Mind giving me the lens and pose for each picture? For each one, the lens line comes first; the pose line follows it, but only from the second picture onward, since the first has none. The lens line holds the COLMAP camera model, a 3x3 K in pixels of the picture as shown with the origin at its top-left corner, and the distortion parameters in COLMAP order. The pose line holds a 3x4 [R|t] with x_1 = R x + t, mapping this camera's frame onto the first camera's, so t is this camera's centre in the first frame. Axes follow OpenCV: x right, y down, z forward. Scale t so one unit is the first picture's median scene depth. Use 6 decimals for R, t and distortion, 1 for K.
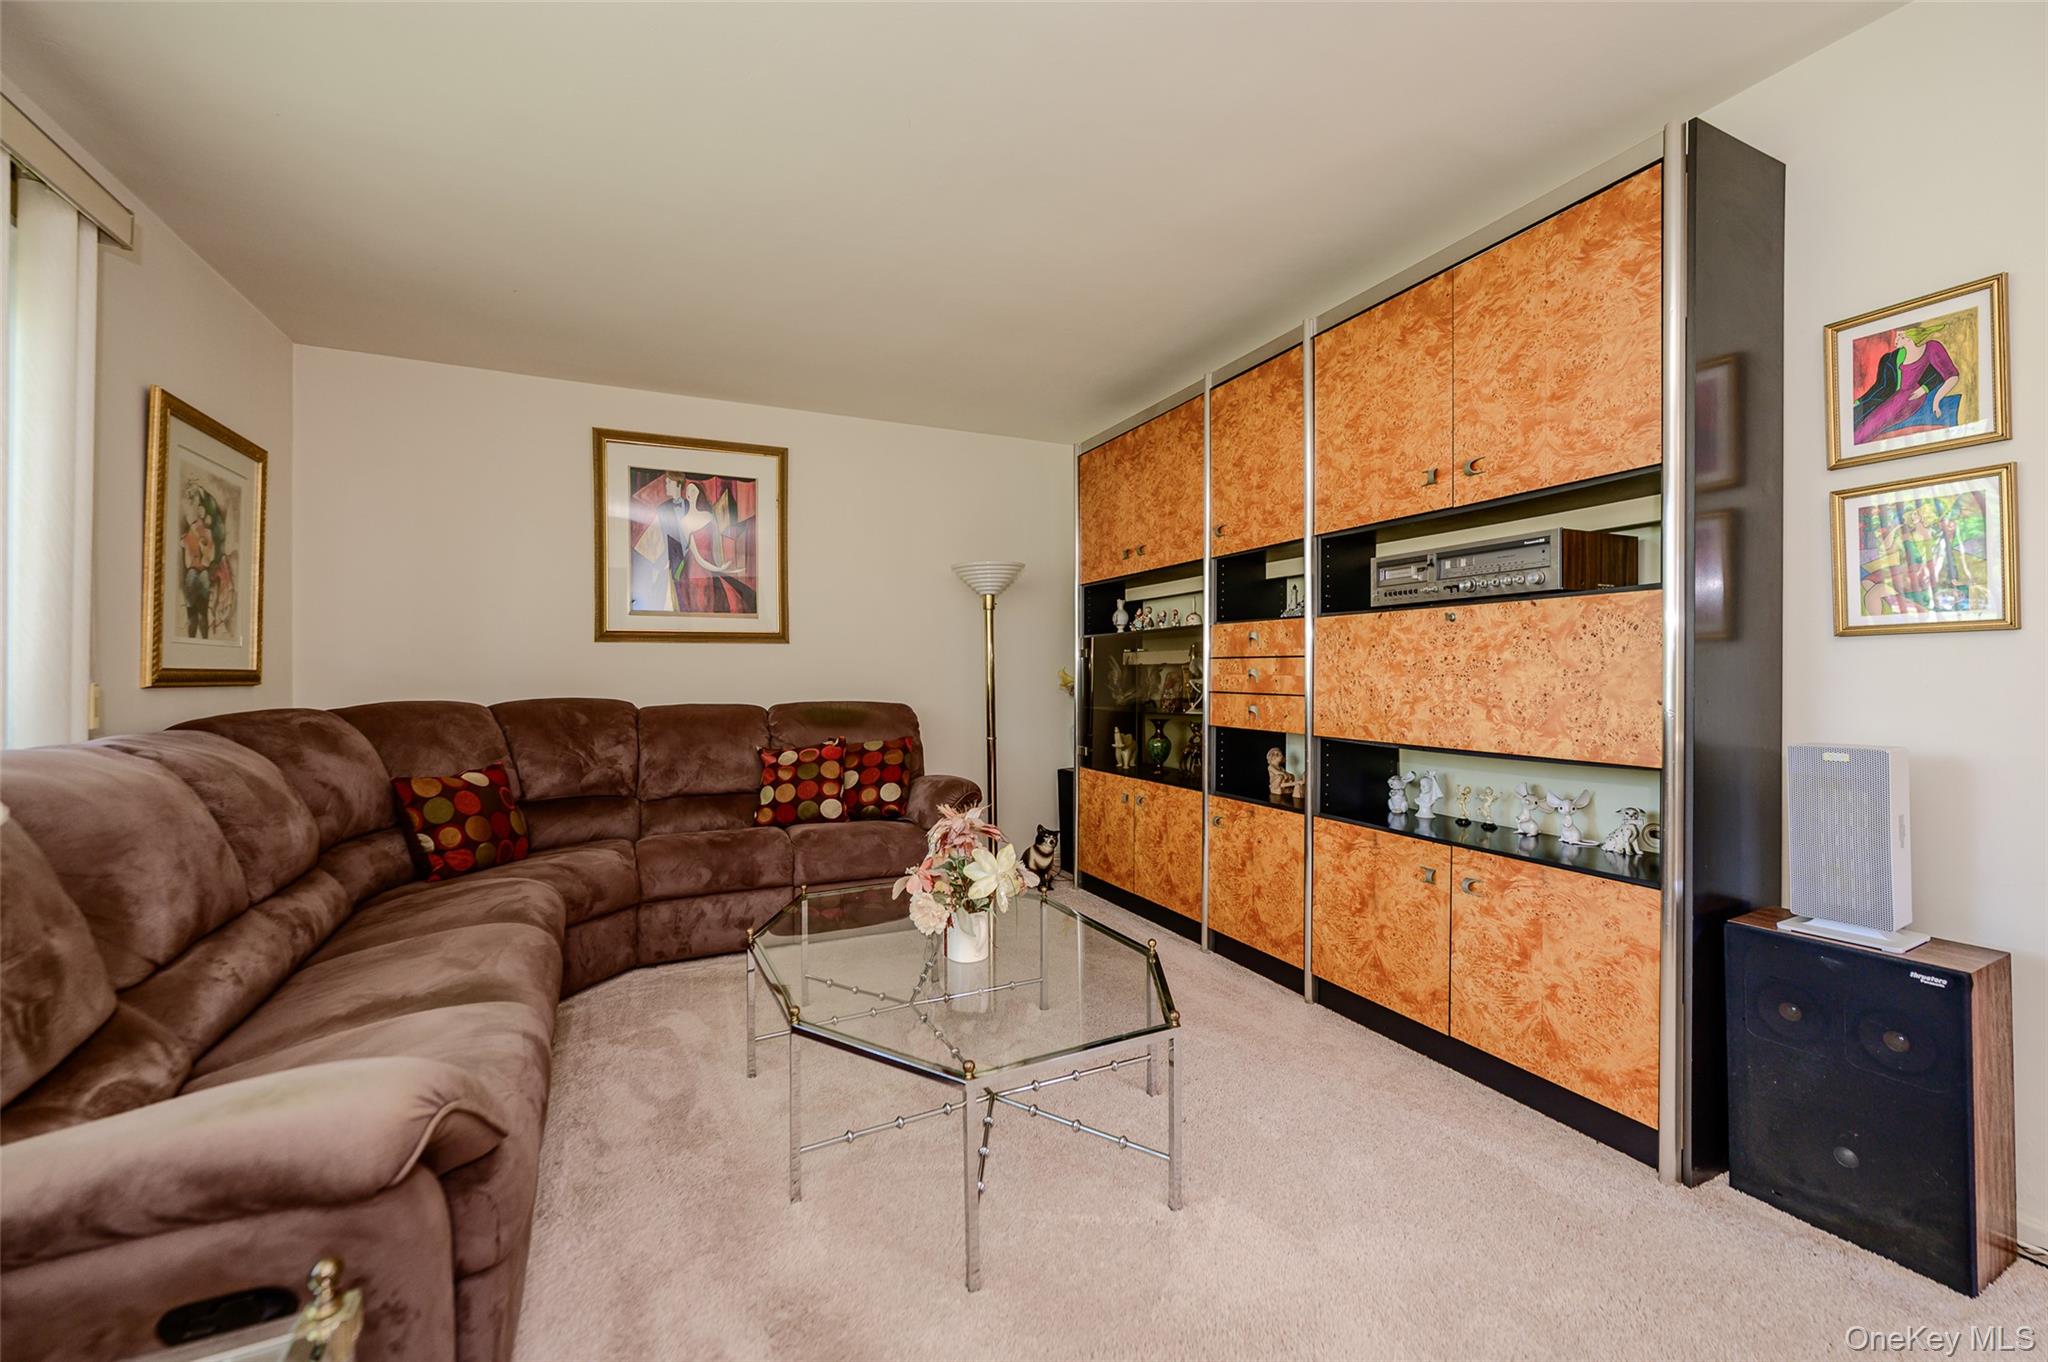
lens RADIAL K [[815.7, 0, 1024.0], [0, 815.7, 681.0], [0, 0, 1]] dist [0.003030, 0.000286]
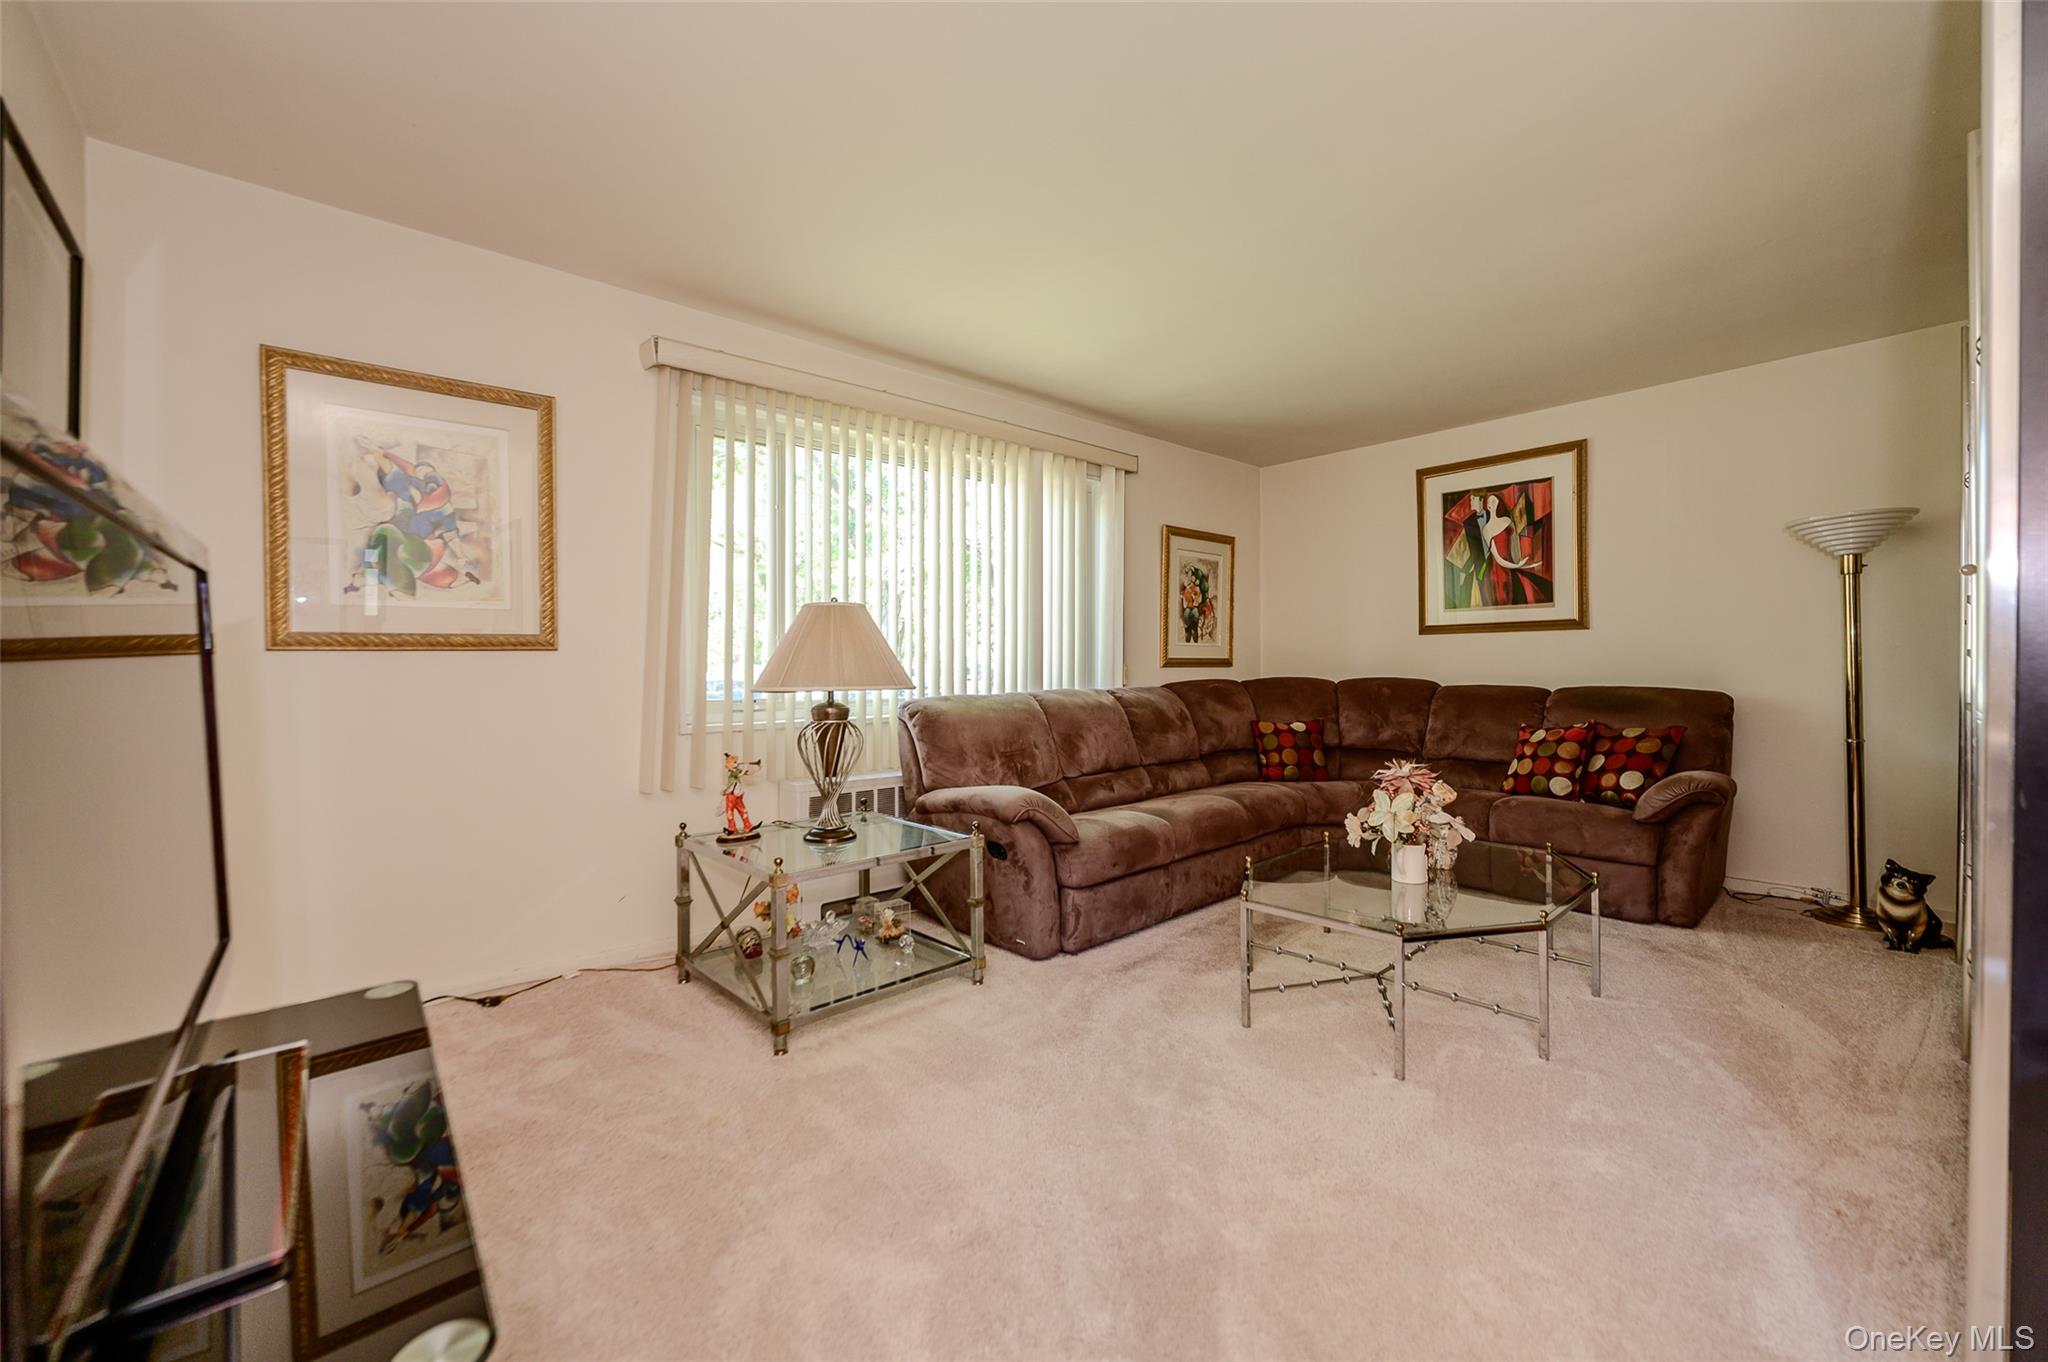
lens RADIAL K [[801.2, 0, 1029.3], [0, 801.2, 672.3], [0, 0, 1]] dist [-0.001850, -0.000026]
pose [[0.294458, 0.011144, -0.955600, 0.545903], [-0.004088, 0.999938, 0.010401, 0.000924], [0.955656, 0.000843, 0.294485, 0.037229]]
